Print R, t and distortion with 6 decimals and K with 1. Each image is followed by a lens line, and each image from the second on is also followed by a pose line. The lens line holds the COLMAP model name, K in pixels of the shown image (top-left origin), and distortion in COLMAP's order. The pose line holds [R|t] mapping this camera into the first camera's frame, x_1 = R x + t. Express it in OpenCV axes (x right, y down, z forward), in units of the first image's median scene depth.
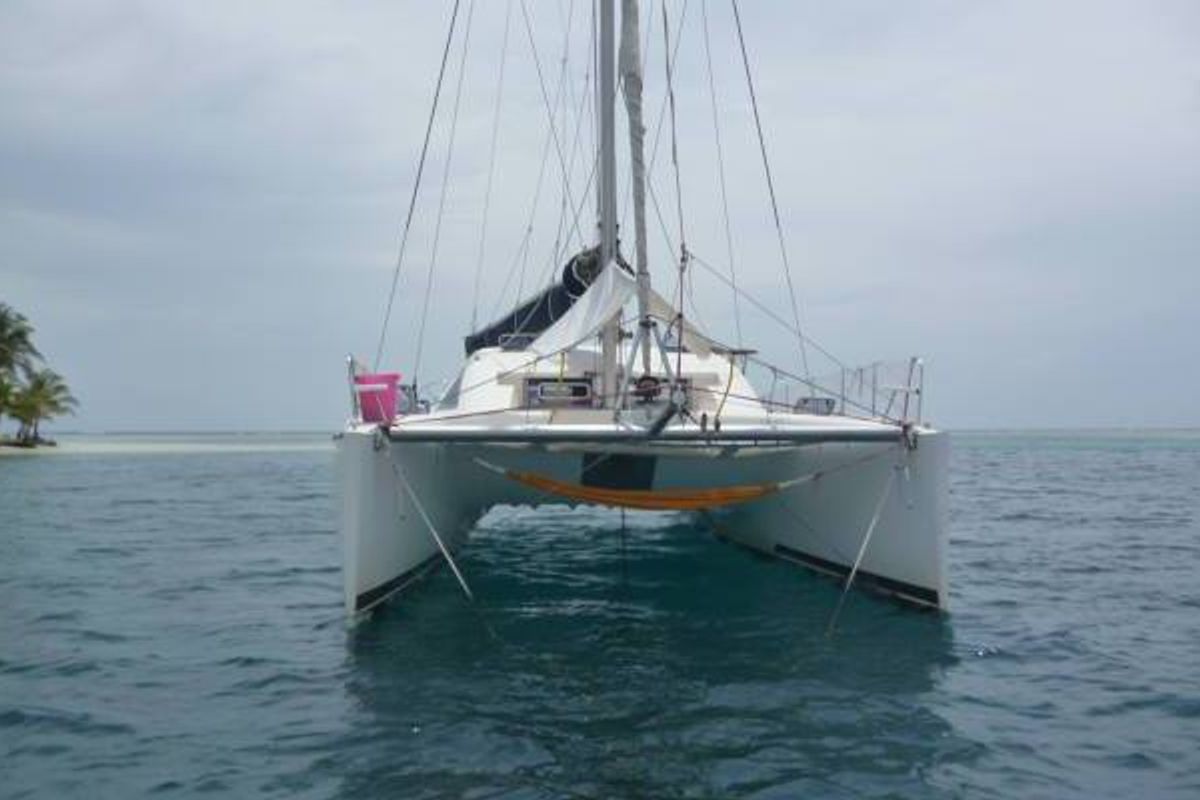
lens RADIAL K [[1051.6, 0, 600.0], [0, 1051.6, 400.0], [0, 0, 1]] dist [-0.040634, 0.001206]
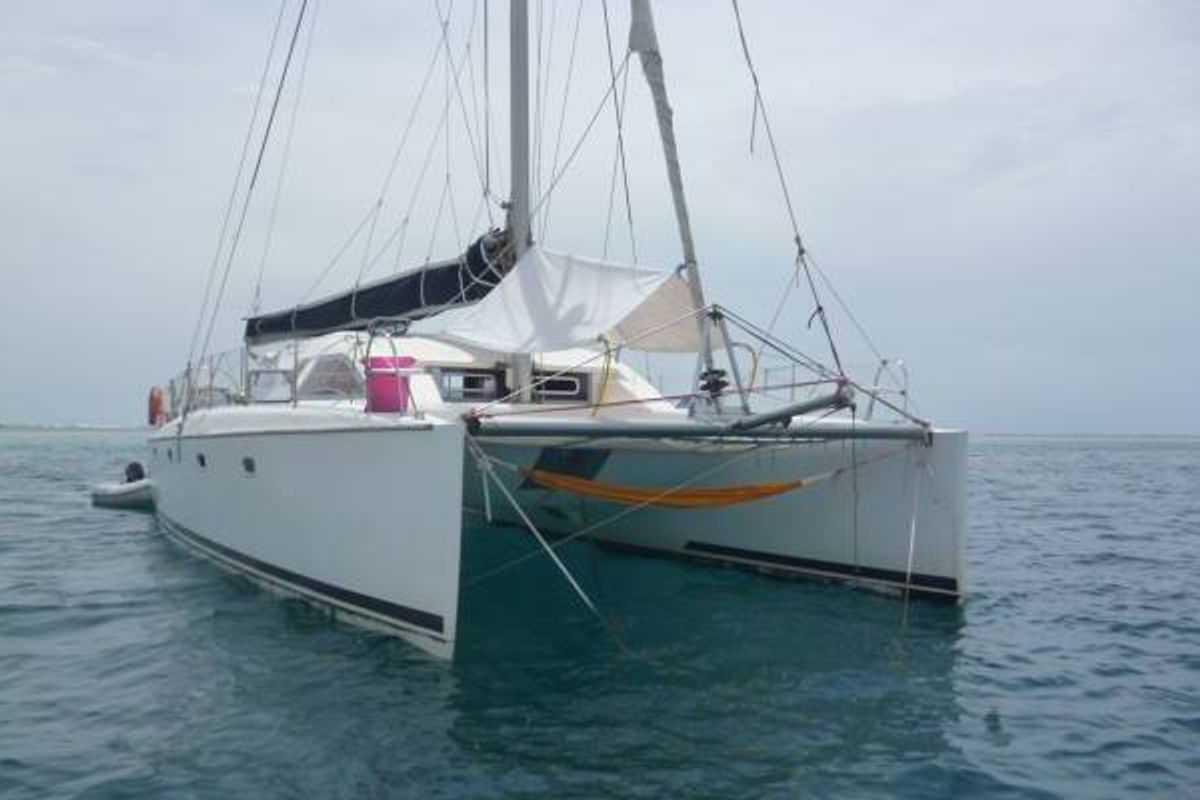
lens RADIAL K [[1051.6, 0, 600.0], [0, 1051.6, 400.0], [0, 0, 1]] dist [-0.040634, 0.001206]
pose [[0.915816, 0.020283, 0.401087, -0.394889], [-0.020579, 0.999782, -0.003570, 0.010054], [-0.401071, -0.004984, 0.916033, 0.151561]]
